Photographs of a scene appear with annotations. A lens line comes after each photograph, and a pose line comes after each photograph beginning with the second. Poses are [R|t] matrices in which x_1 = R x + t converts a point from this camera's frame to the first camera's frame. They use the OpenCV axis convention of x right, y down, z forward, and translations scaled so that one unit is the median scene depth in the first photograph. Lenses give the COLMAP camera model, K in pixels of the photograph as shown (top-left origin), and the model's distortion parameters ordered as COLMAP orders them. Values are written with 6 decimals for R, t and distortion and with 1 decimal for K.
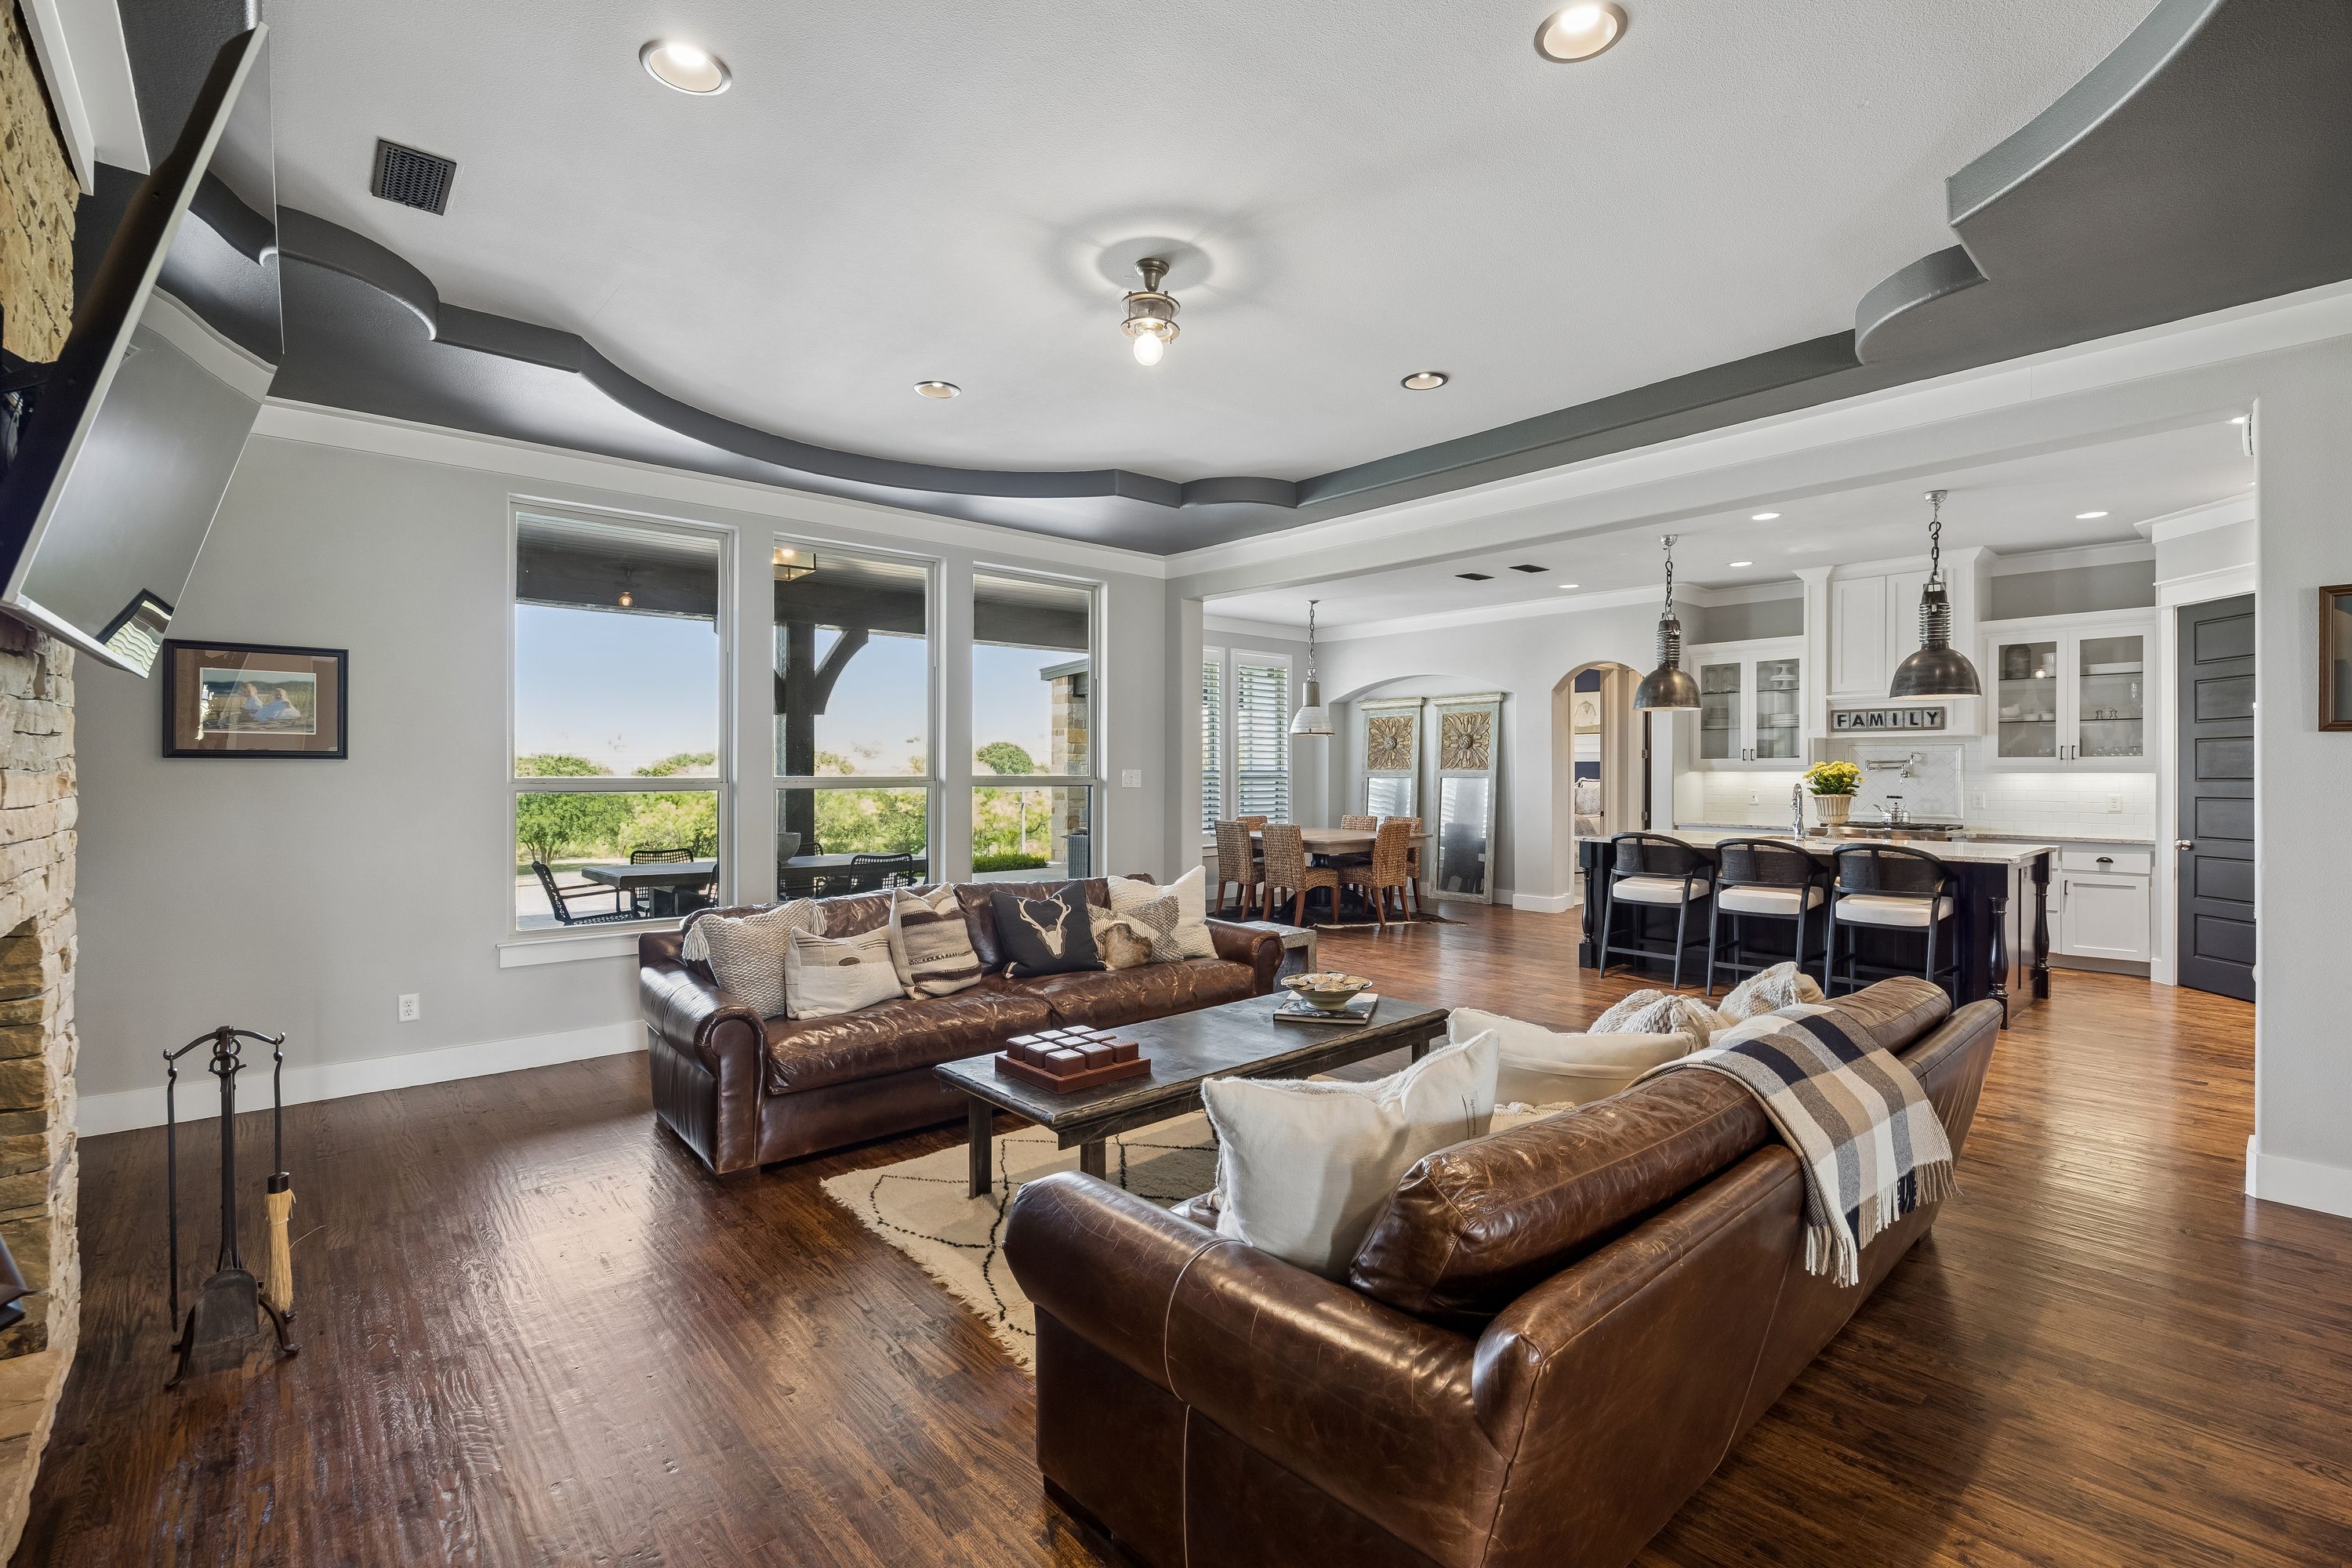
lens RADIAL K [[1034.7, 0, 1180.3], [0, 1034.7, 772.3], [0, 0, 1]] dist [-0.015713, 0.001278]
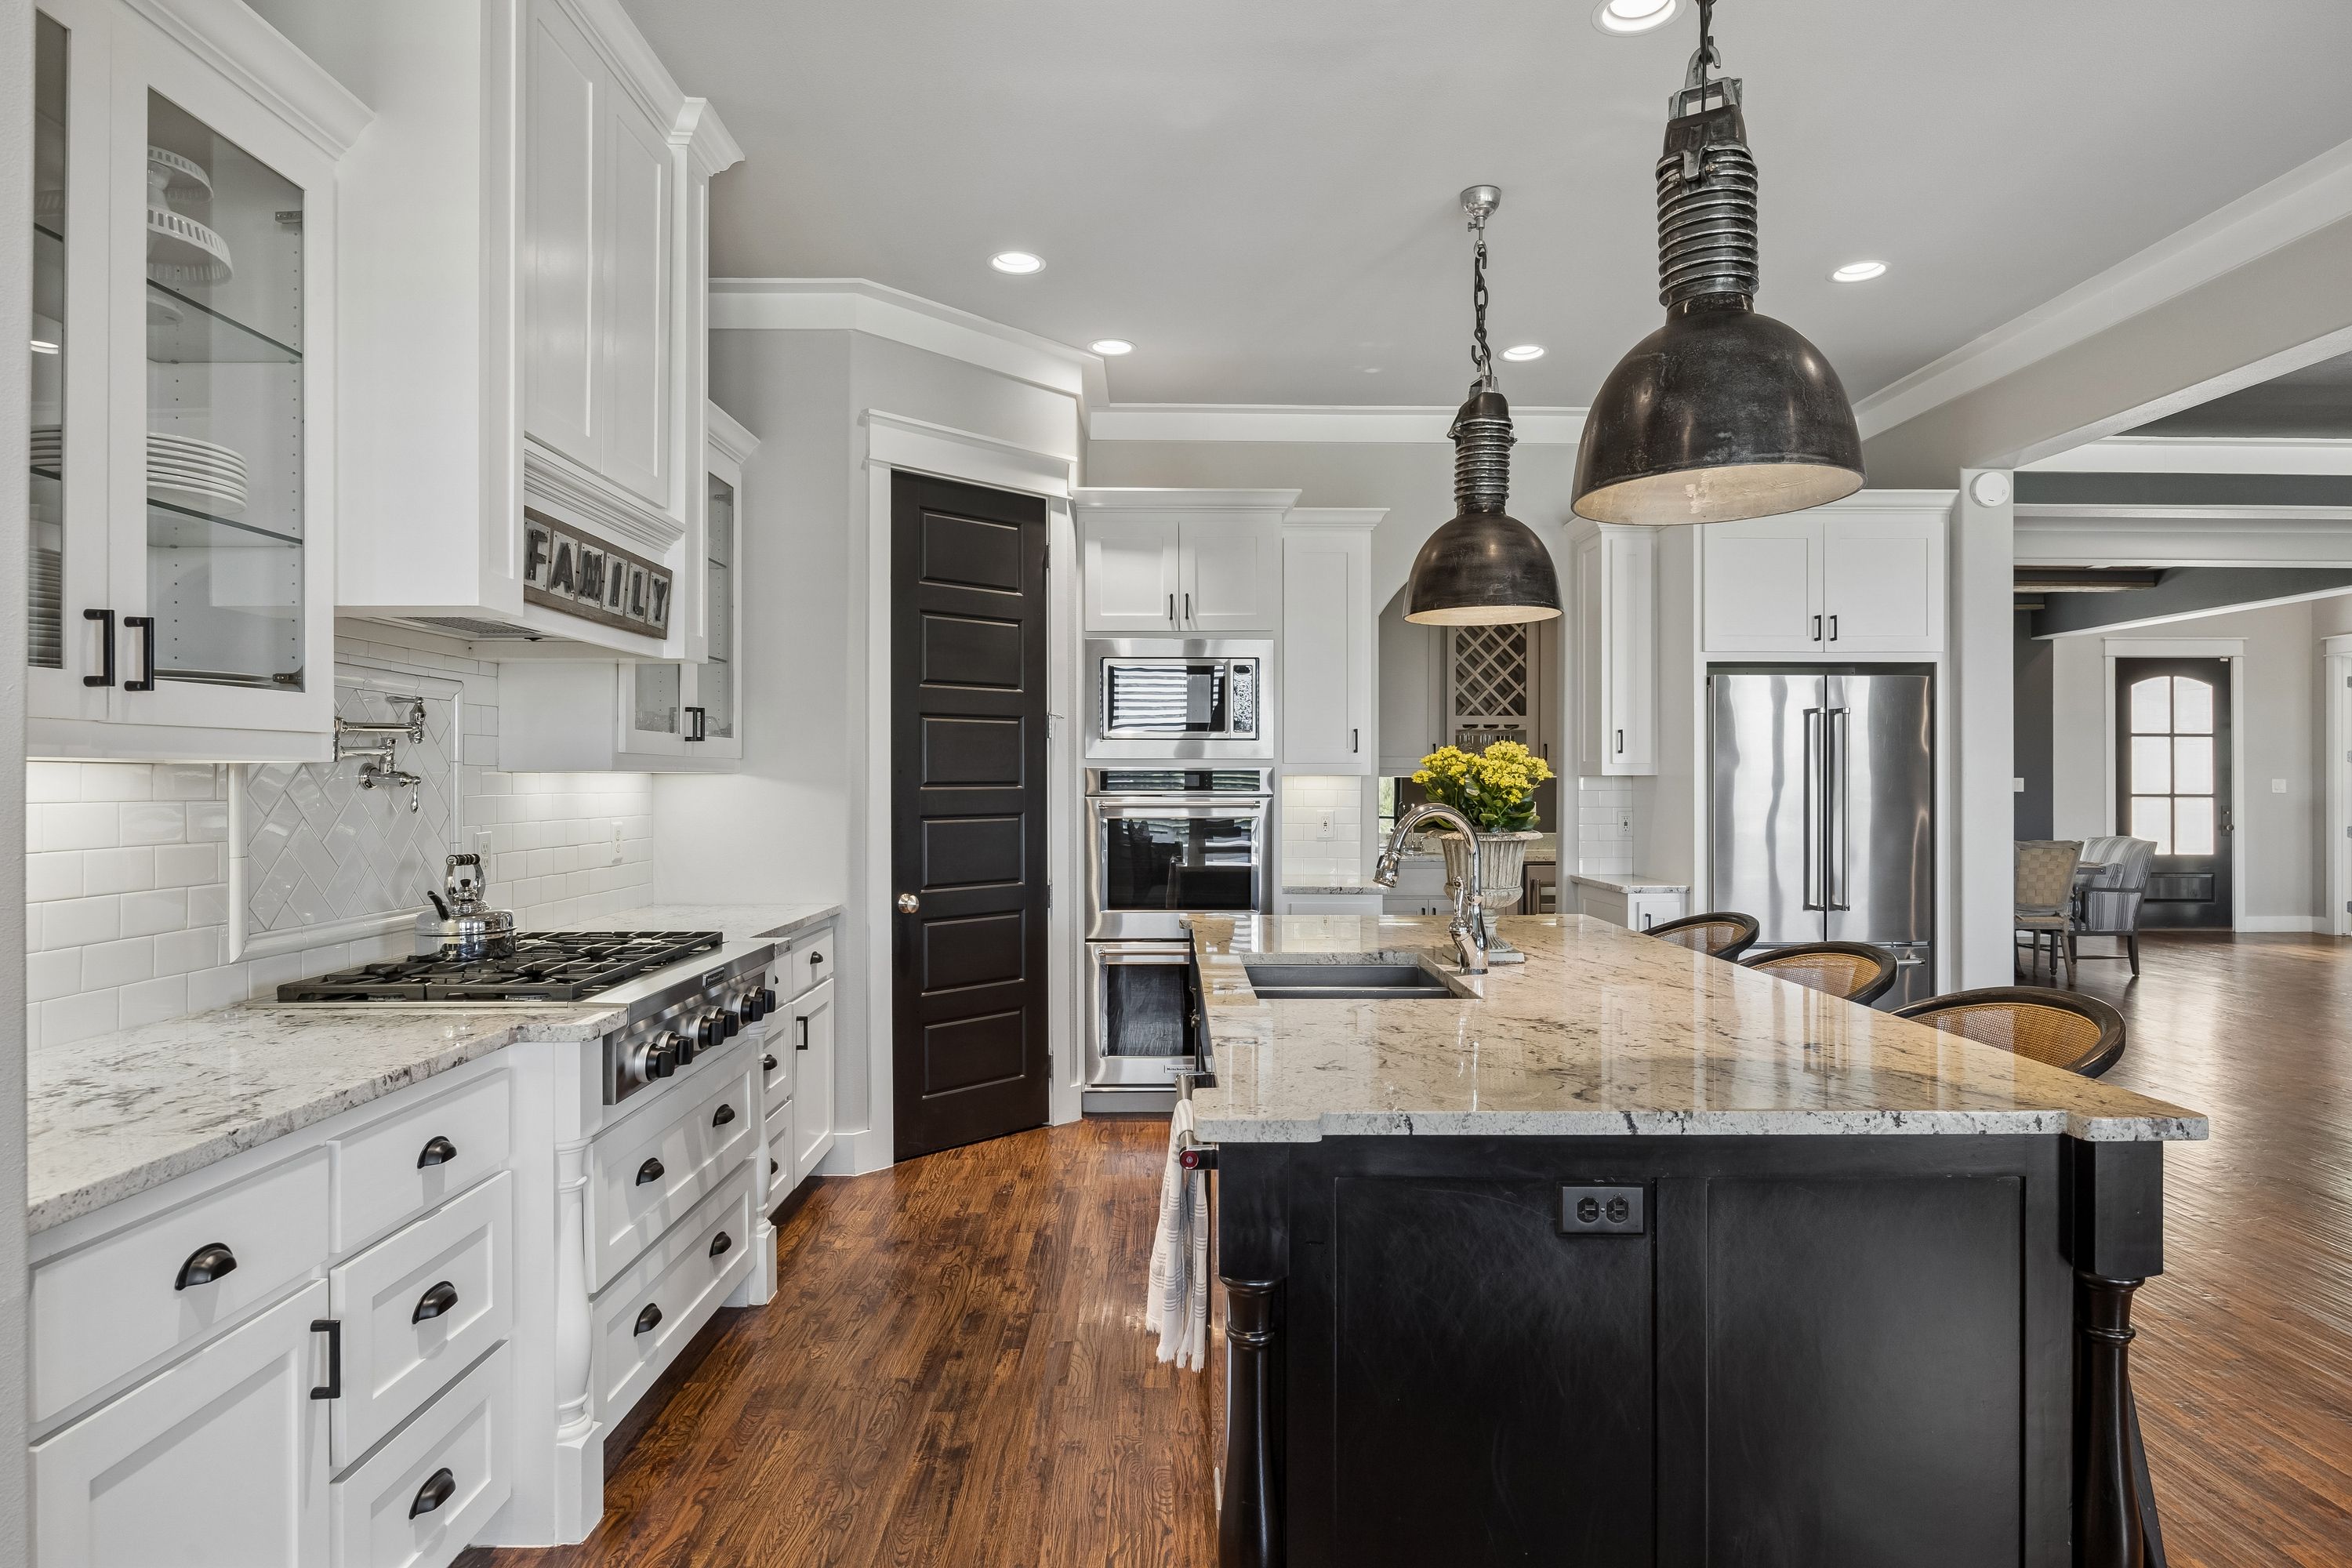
lens RADIAL K [[1314.8, 0, 1184.1], [0, 1314.8, 768.5], [0, 0, 1]] dist [-0.002403, 0.000377]
pose [[-0.762407, 0.005428, 0.647076, 0.361129], [0.000316, 0.999968, -0.008016, 0.003065], [-0.647098, -0.005907, -0.762384, 1.266857]]
